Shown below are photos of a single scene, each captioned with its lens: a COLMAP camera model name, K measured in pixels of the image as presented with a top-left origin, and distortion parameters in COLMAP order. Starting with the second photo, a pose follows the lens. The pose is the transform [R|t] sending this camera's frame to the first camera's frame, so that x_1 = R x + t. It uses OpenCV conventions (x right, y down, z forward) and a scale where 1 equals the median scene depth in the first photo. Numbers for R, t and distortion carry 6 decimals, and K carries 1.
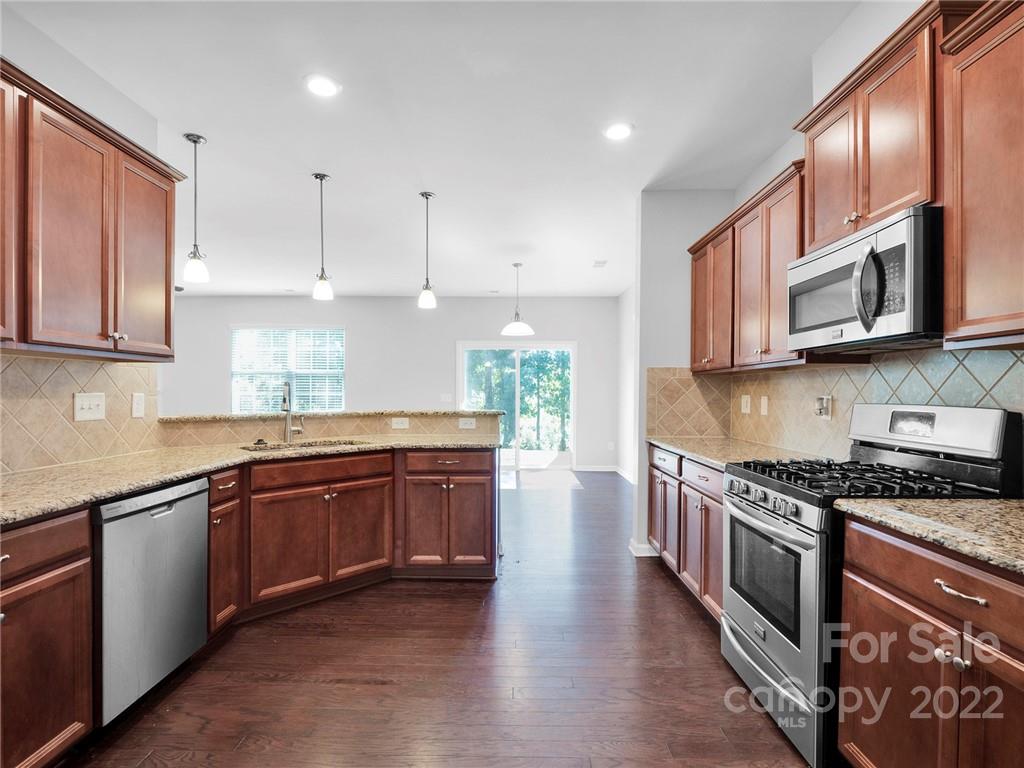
lens RADIAL K [[511.5, 0, 516.2], [0, 511.5, 401.3], [0, 0, 1]] dist [-0.002152, -0.001153]
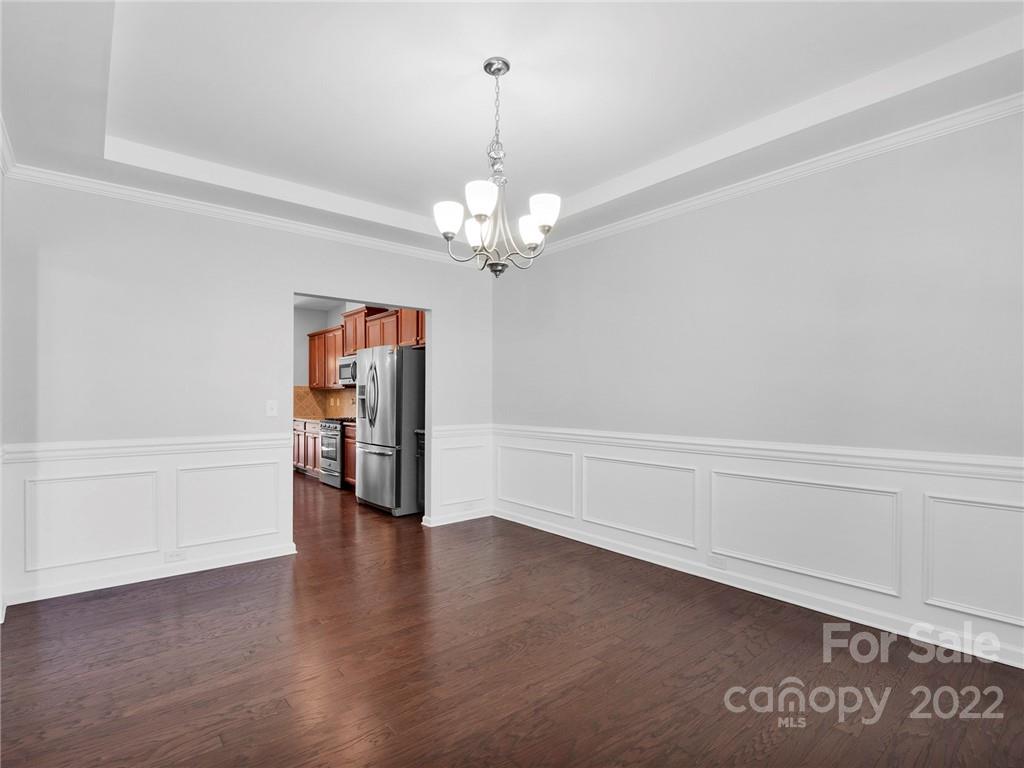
lens RADIAL K [[511.5, 0, 516.2], [0, 511.5, 401.3], [0, 0, 1]] dist [-0.002152, -0.001153]
pose [[0.759934, -0.005311, 0.649979, -0.511526], [0.010538, 0.999936, -0.004151, 0.024070], [-0.649915, 0.010004, 0.759941, -1.550213]]
